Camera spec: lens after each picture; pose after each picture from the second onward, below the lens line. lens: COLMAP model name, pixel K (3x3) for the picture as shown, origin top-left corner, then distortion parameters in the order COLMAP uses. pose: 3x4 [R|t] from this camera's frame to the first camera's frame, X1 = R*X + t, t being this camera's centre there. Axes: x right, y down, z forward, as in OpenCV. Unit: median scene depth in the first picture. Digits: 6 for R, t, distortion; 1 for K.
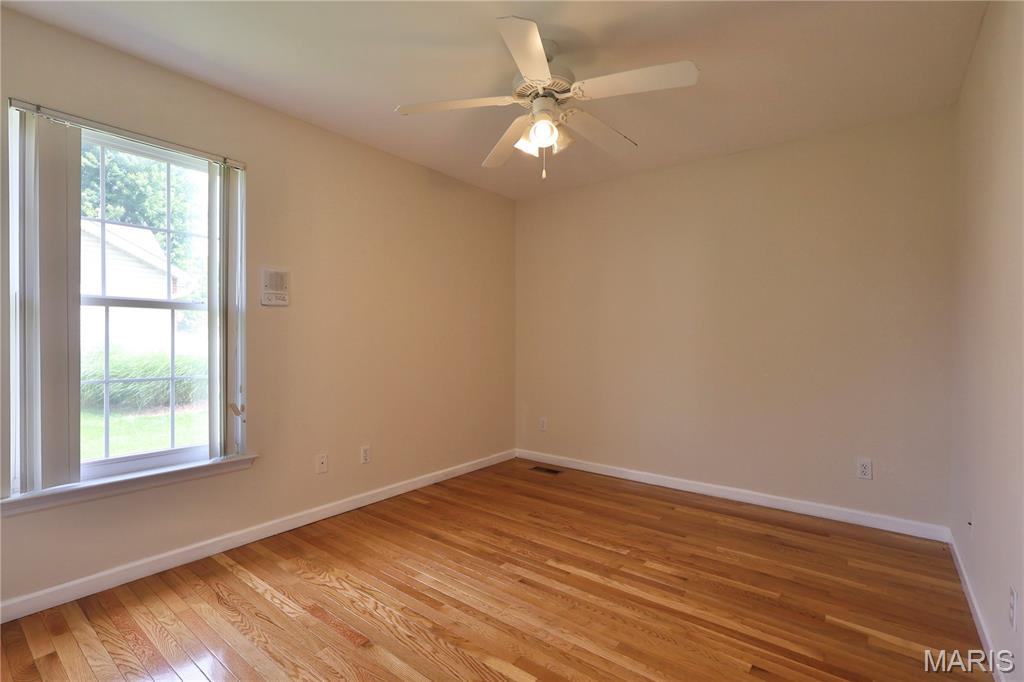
lens RADIAL K [[473.2, 0, 512.7], [0, 473.2, 344.4], [0, 0, 1]] dist [-0.003373, 0.001423]
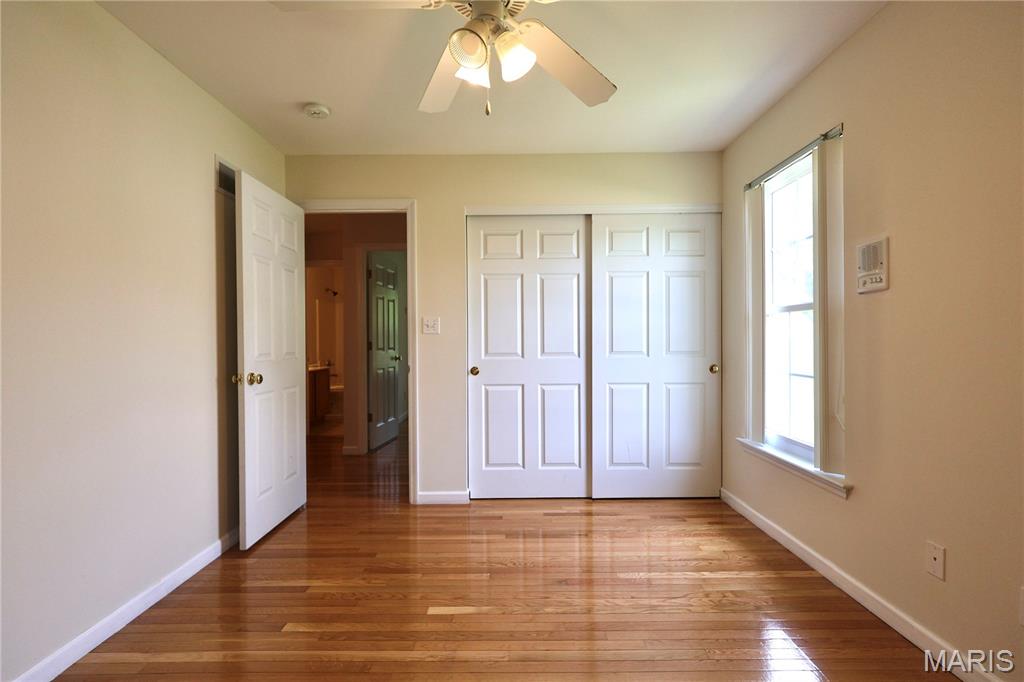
lens RADIAL K [[473.2, 0, 514.4], [0, 473.2, 340.8], [0, 0, 1]] dist [-0.003373, 0.001423]
pose [[-0.790309, 0.003848, -0.612697, 0.467766], [0.001839, 0.999991, 0.003908, -0.013374], [0.612706, 0.001962, -0.790309, 1.574038]]
